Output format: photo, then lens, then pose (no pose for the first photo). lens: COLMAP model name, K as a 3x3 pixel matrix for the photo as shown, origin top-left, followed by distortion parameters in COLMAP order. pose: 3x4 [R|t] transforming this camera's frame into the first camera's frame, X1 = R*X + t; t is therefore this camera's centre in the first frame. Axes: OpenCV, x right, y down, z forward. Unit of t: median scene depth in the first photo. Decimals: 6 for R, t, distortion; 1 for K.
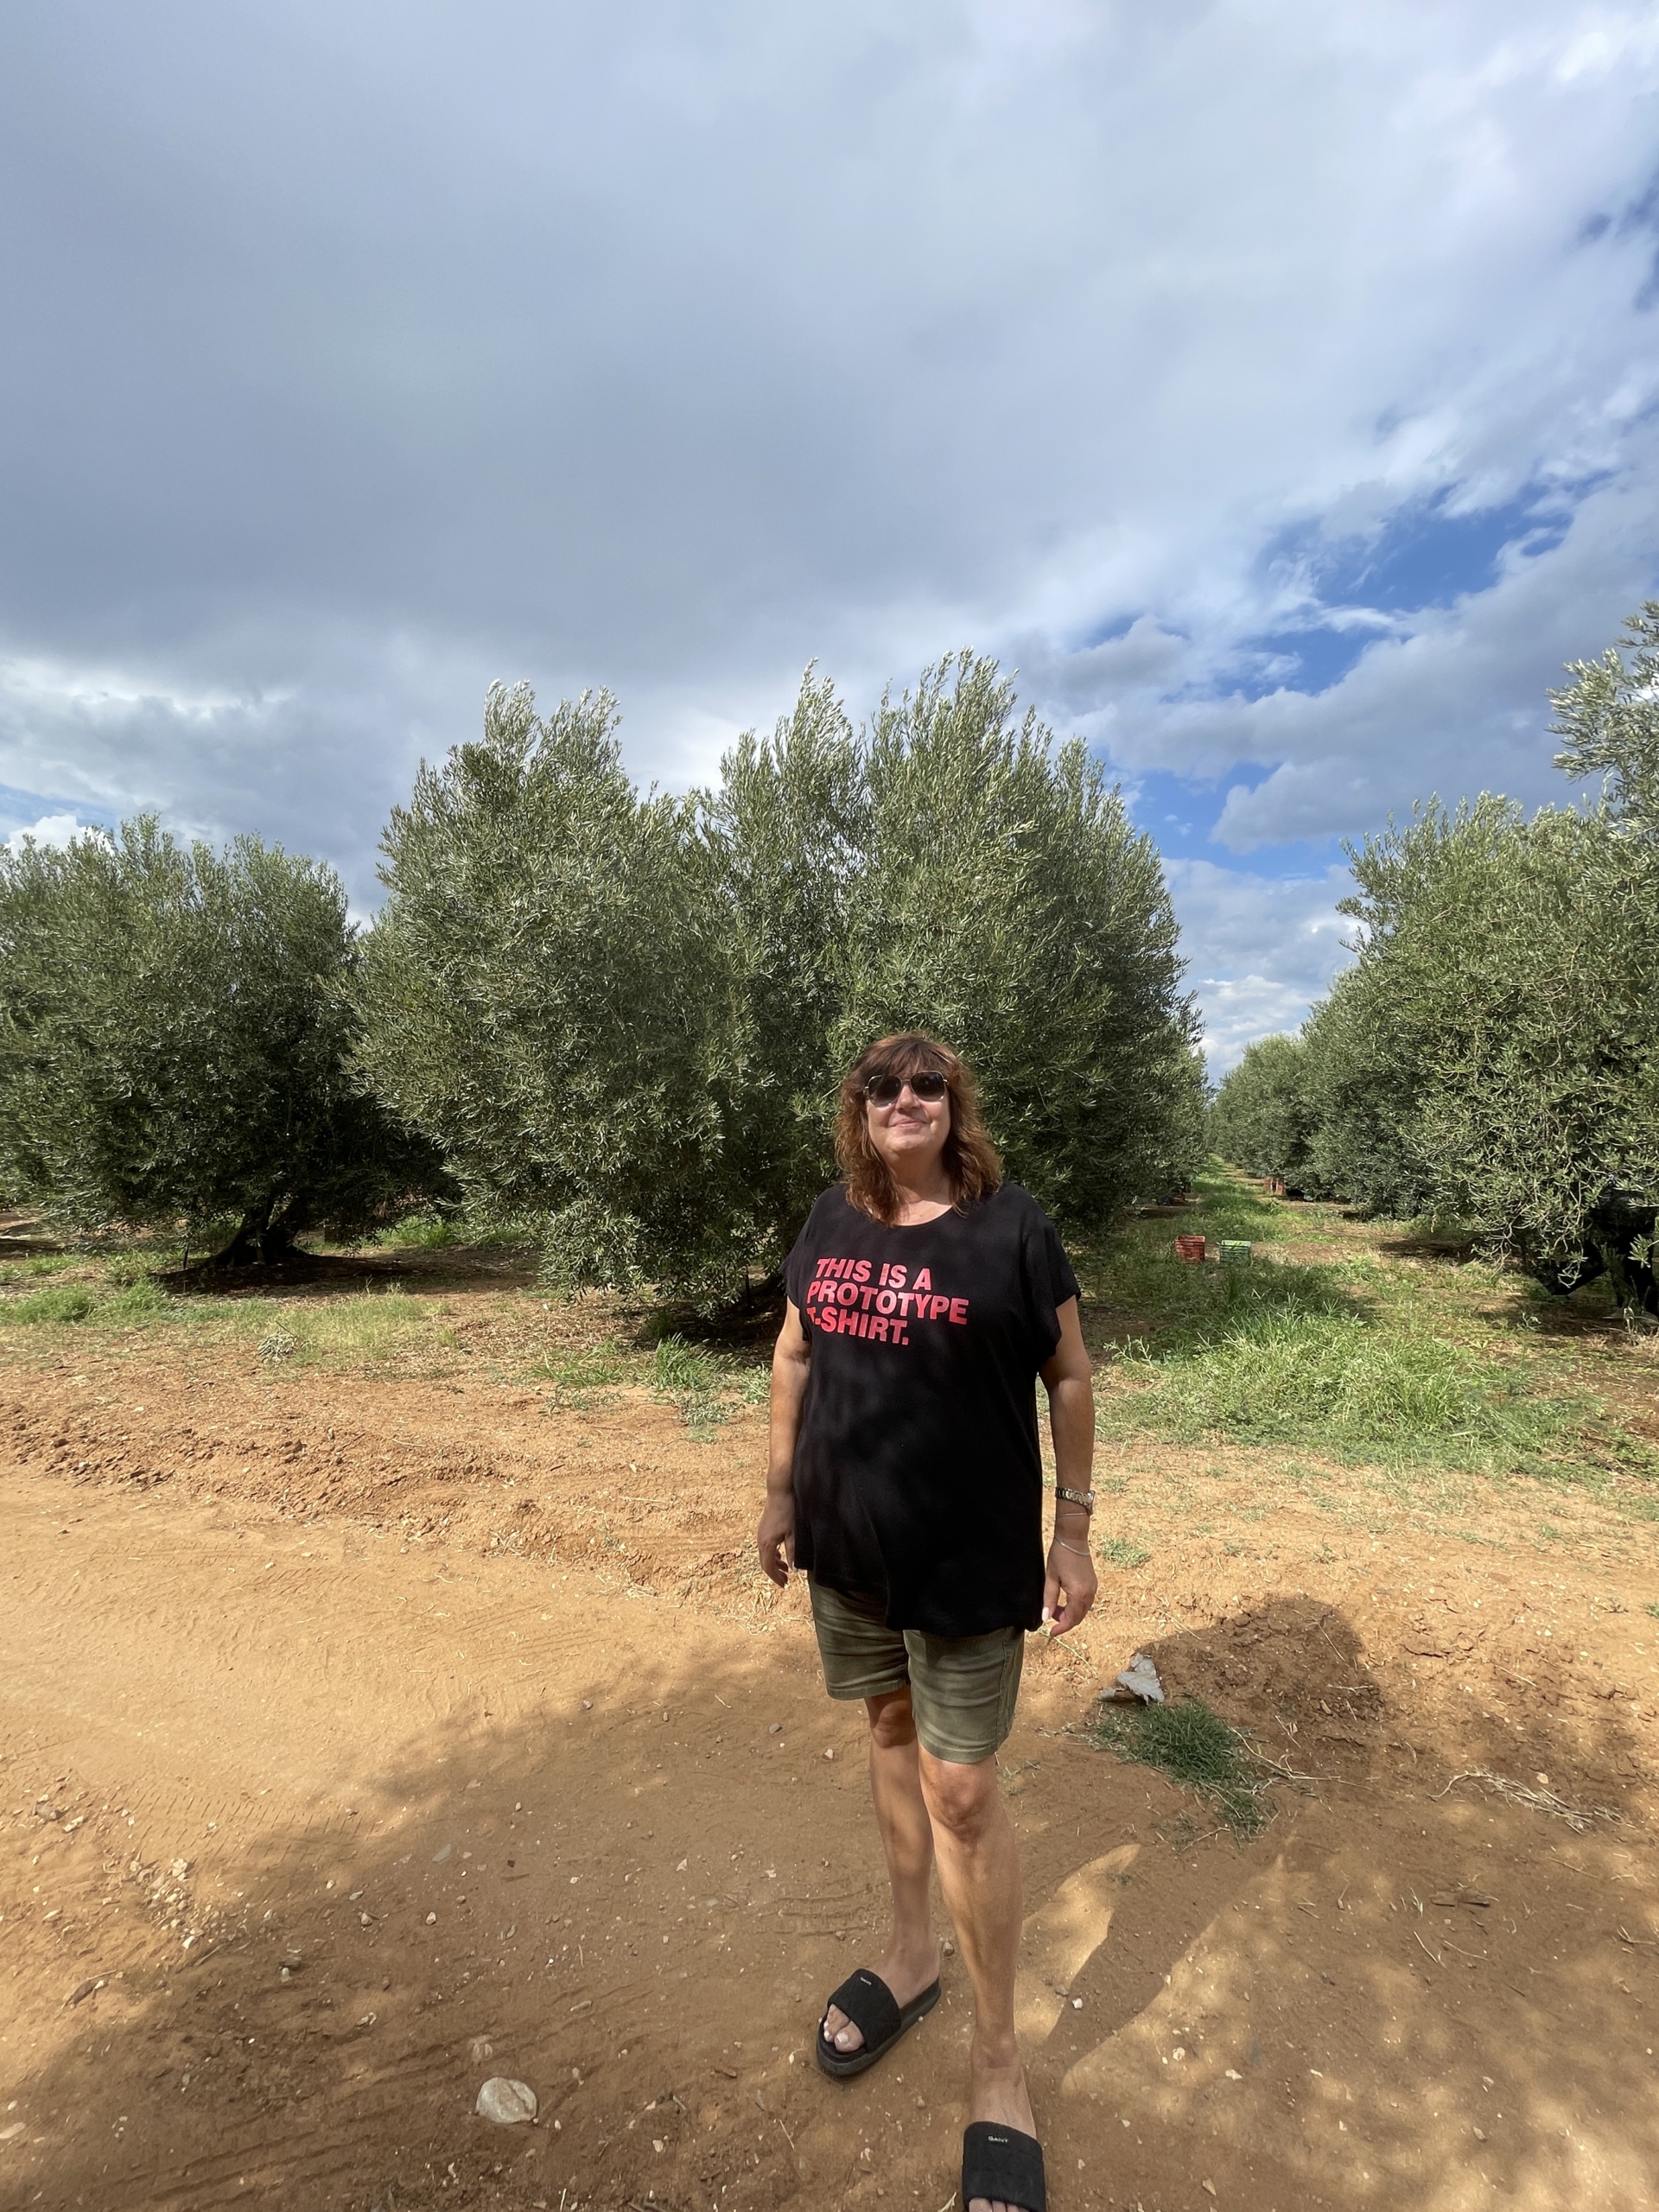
lens RADIAL K [[910.6, 0, 826.3], [0, 910.6, 1094.7], [0, 0, 1]] dist [-0.000143, 0.000188]
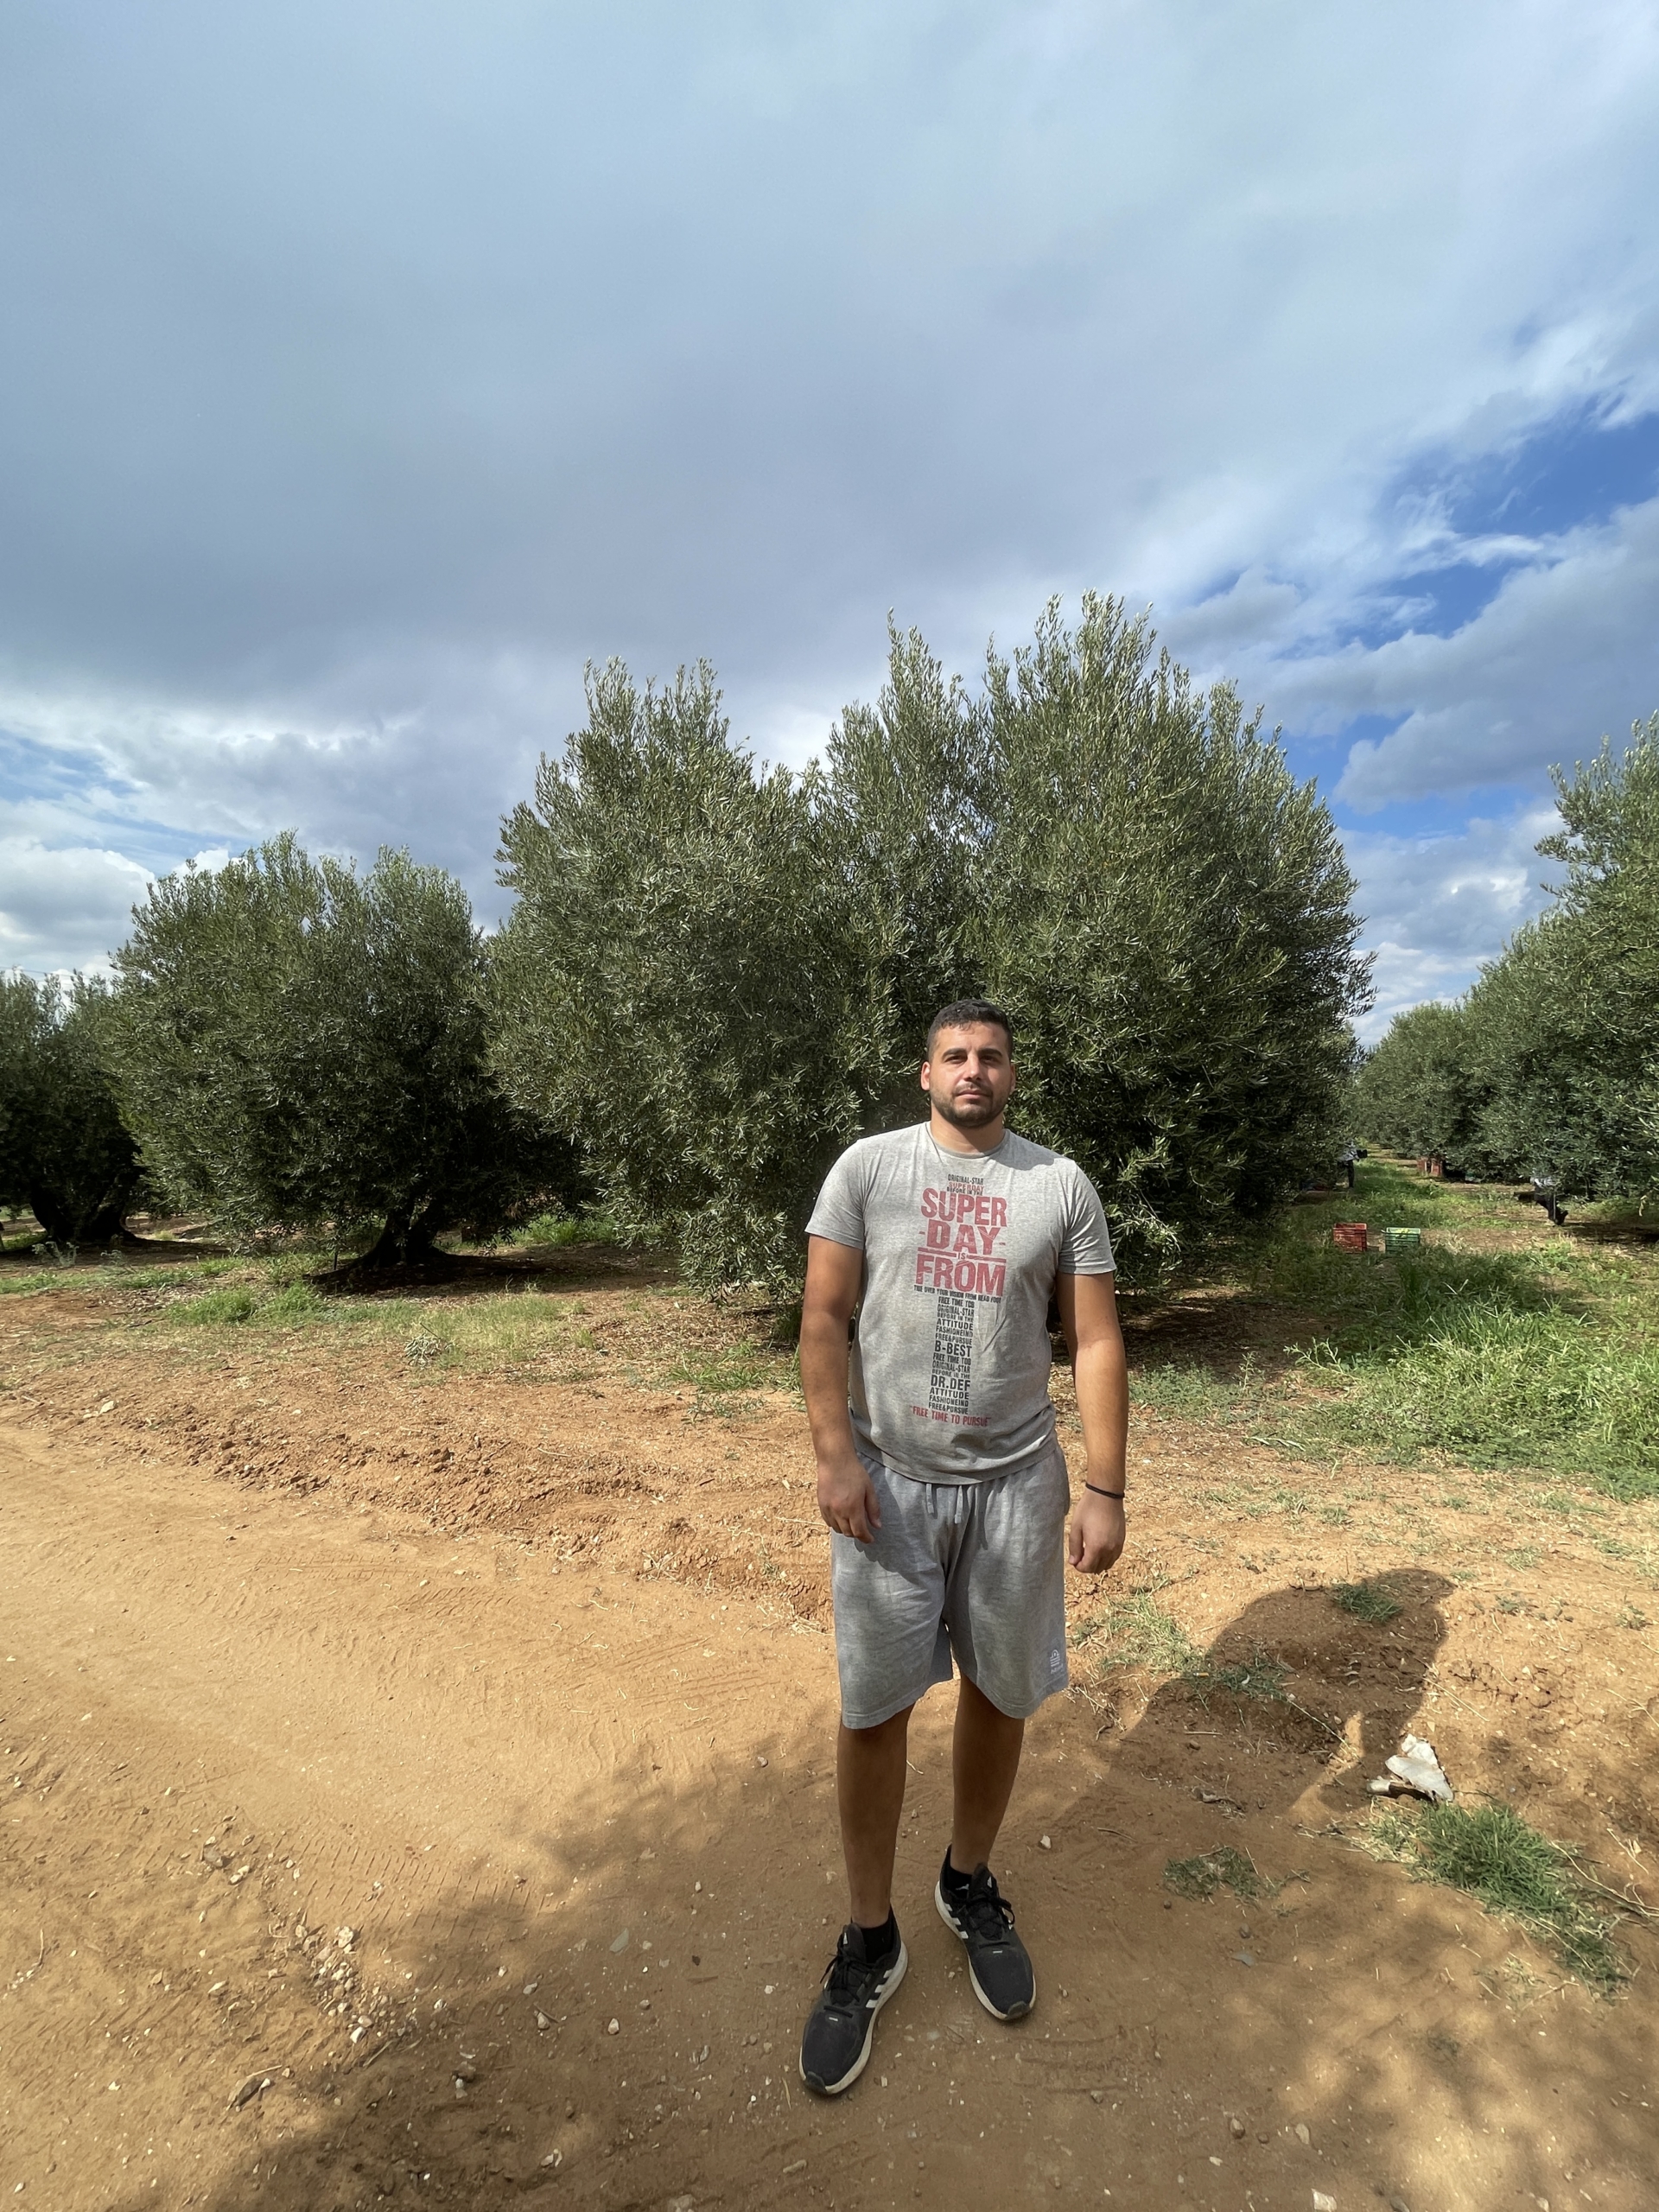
lens RADIAL K [[908.2, 0, 824.8], [0, 908.2, 1099.4], [0, 0, 1]] dist [0.010020, -0.003383]
pose [[0.992610, -0.031086, -0.117301, -0.036443], [0.032753, 0.999388, 0.012311, 0.002679], [0.116846, -0.016062, 0.993020, 0.058876]]
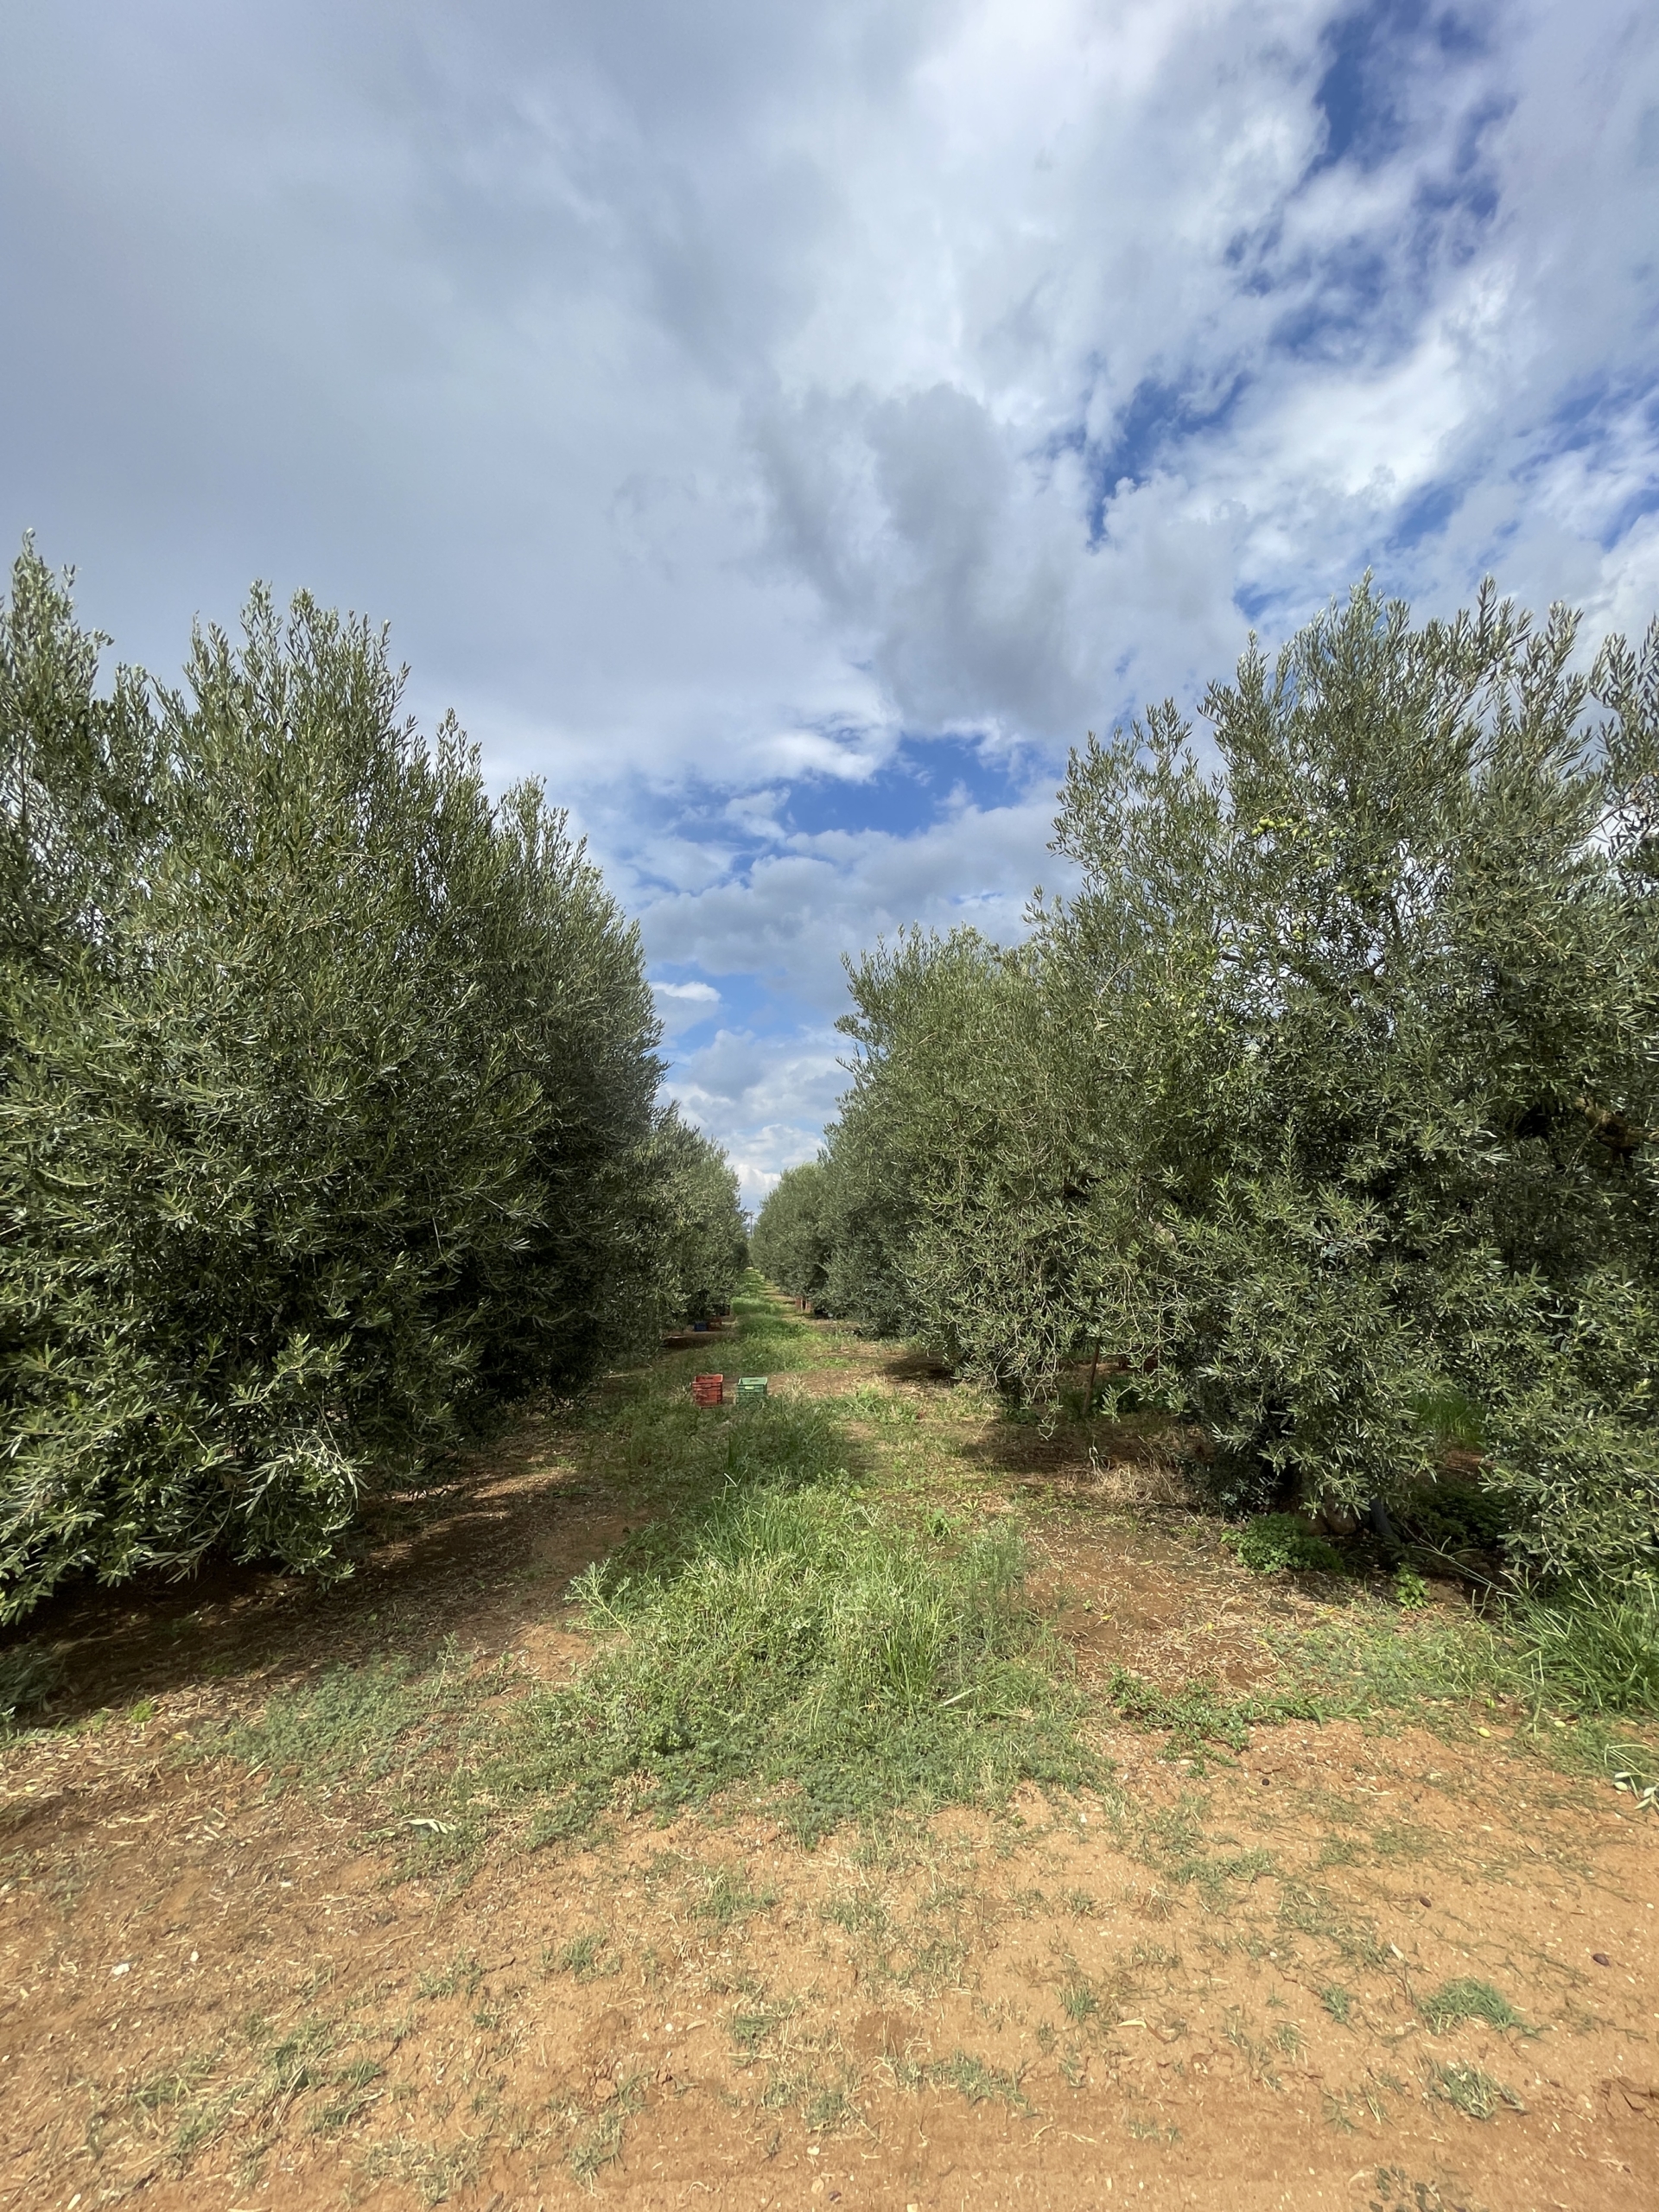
lens RADIAL K [[908.2, 0, 824.8], [0, 908.2, 1099.4], [0, 0, 1]] dist [0.010020, -0.003383]
pose [[0.890051, 0.058355, 0.452111, 0.186063], [-0.000921, 0.992001, -0.126226, -0.015603], [-0.455861, 0.111931, 0.882985, 0.263568]]
